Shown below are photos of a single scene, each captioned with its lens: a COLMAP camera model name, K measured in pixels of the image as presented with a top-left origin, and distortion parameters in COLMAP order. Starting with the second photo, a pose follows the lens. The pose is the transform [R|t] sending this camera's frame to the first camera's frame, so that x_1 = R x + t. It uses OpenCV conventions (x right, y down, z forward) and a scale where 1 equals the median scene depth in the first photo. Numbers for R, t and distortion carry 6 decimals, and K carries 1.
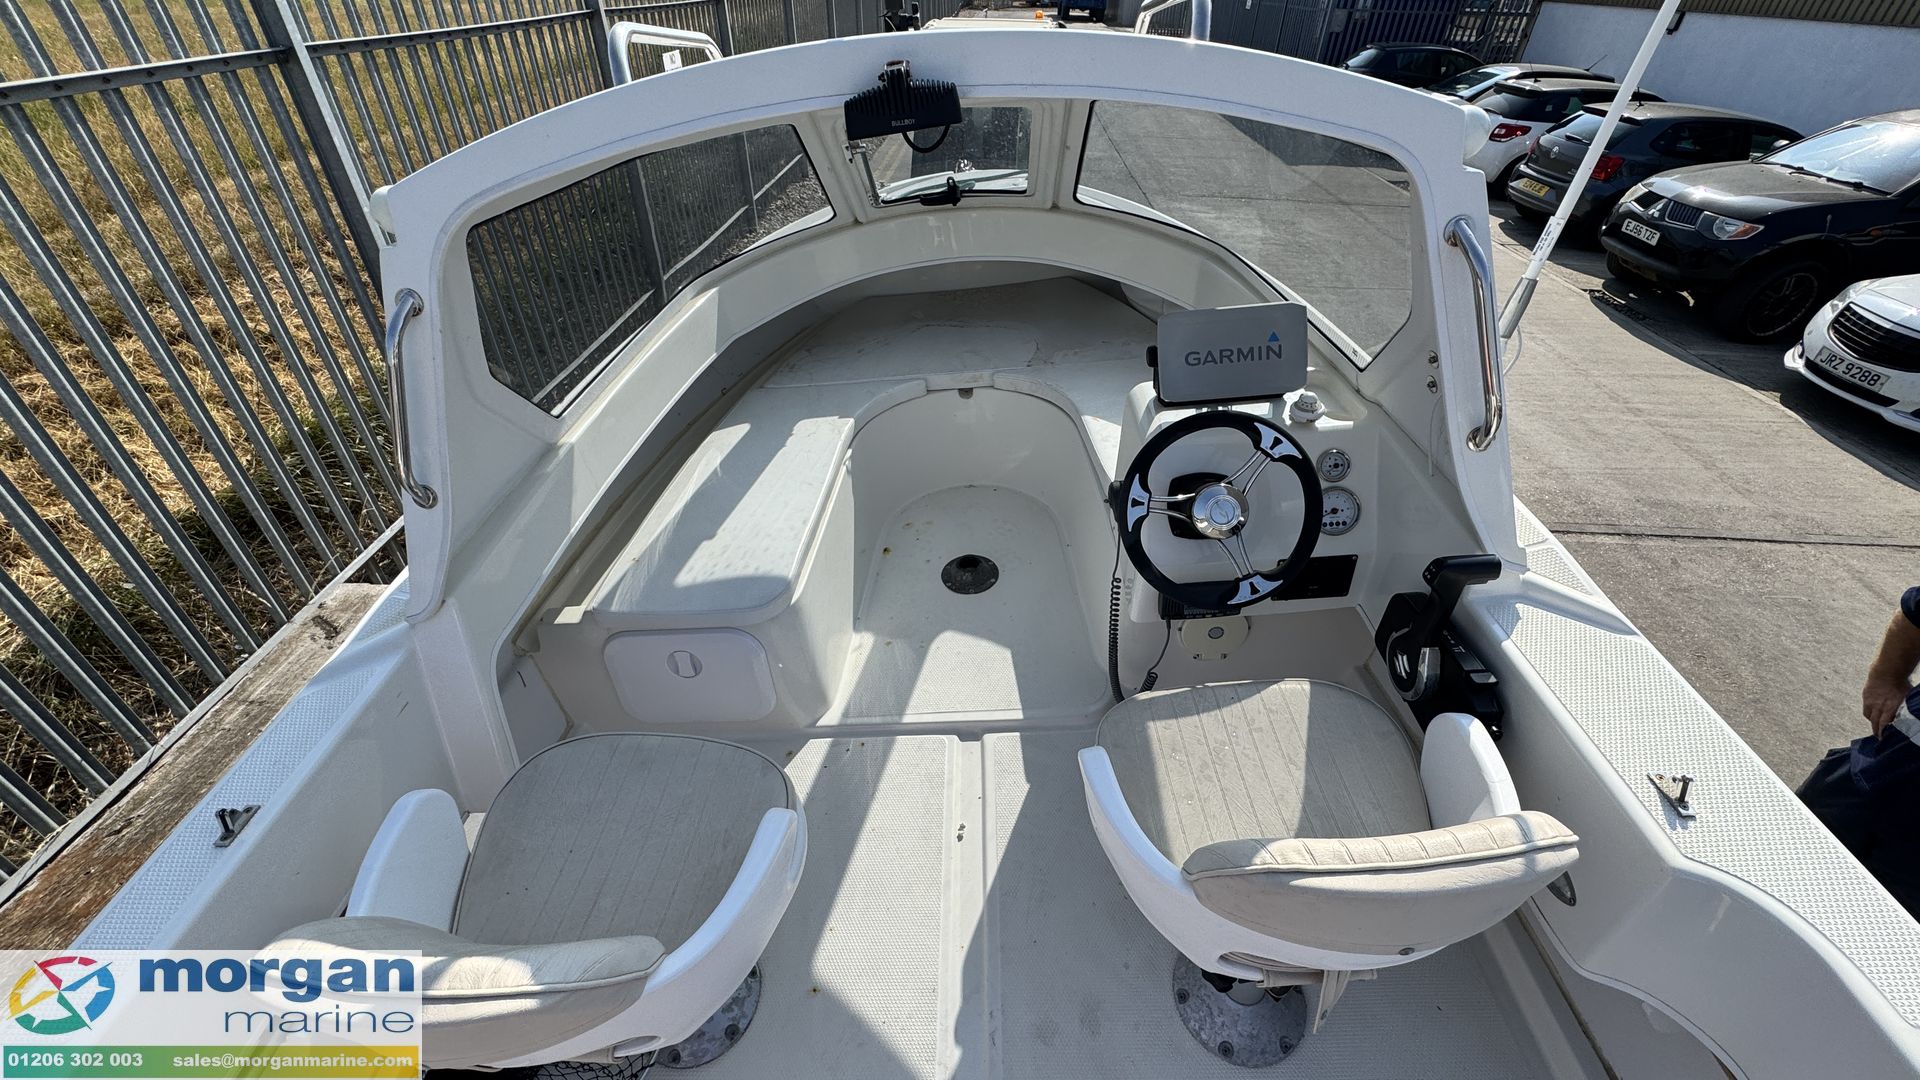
lens RADIAL K [[779.4, 0, 960.0], [0, 779.4, 540.0], [0, 0, 1]] dist [-0.012594, -0.000029]
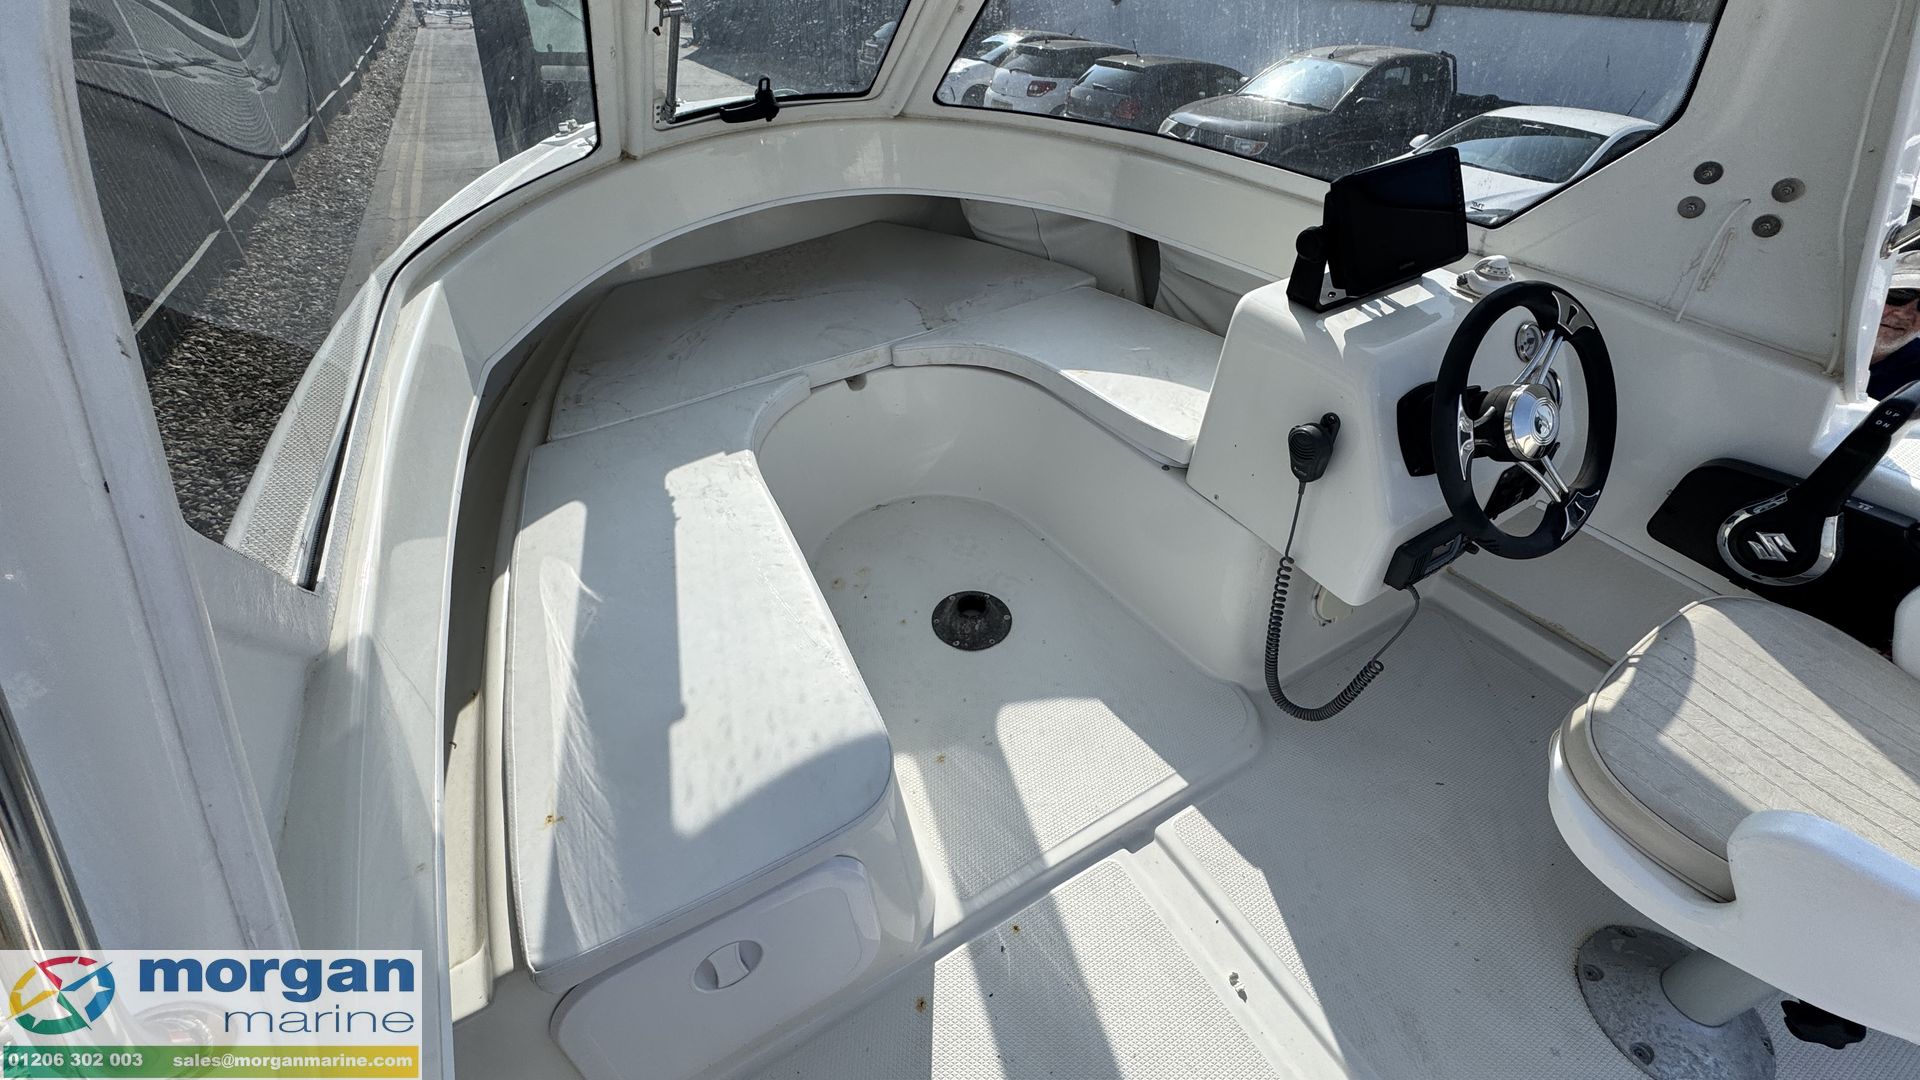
lens RADIAL K [[779.4, 0, 960.0], [0, 779.4, 540.0], [0, 0, 1]] dist [-0.012594, -0.000029]
pose [[0.858083, -0.286166, 0.426383, -0.264200], [0.282477, 0.956458, 0.073449, -0.077407], [-0.428836, 0.057418, 0.901556, 0.329885]]
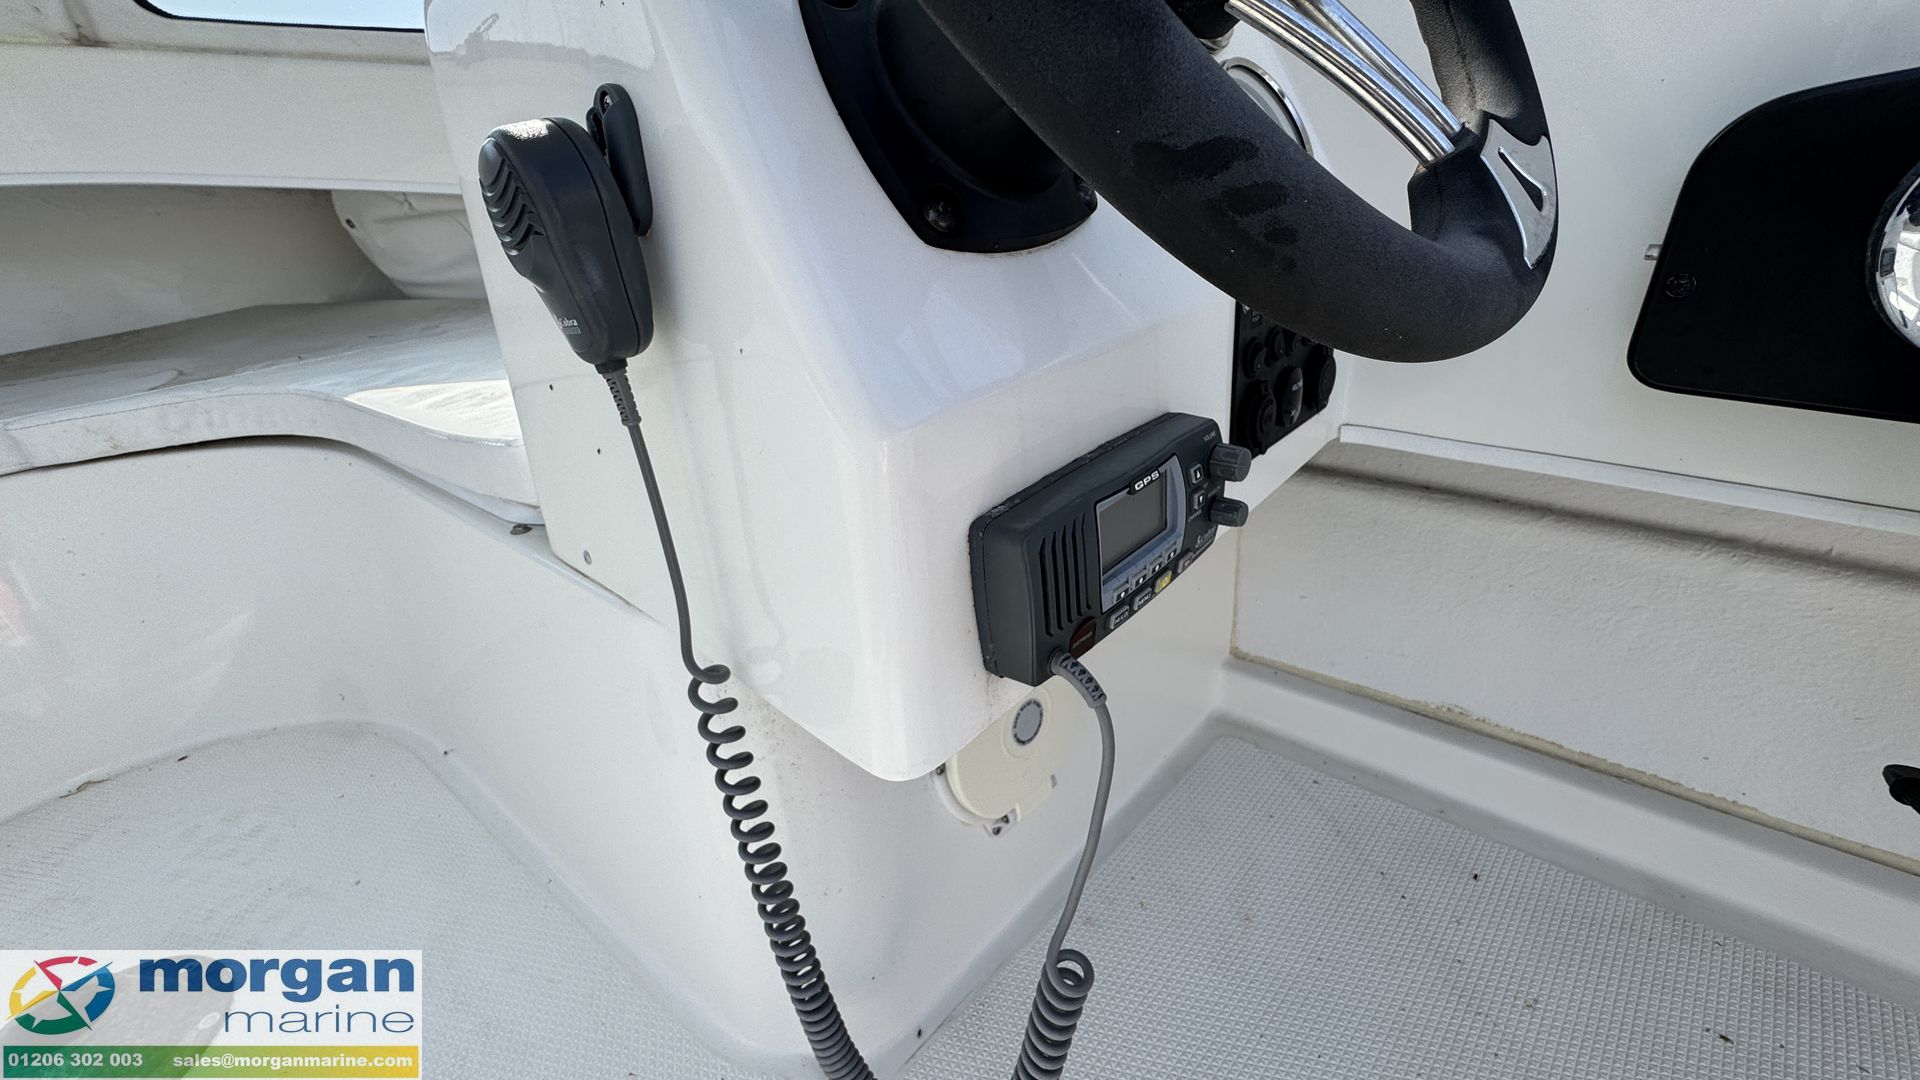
lens RADIAL K [[779.4, 0, 960.0], [0, 779.4, 540.0], [0, 0, 1]] dist [-0.012594, -0.000029]
pose [[0.680854, -0.290447, 0.672368, 0.084921], [0.472670, 0.875496, -0.100442, 0.053719], [-0.559483, 0.386195, 0.733371, 0.556187]]
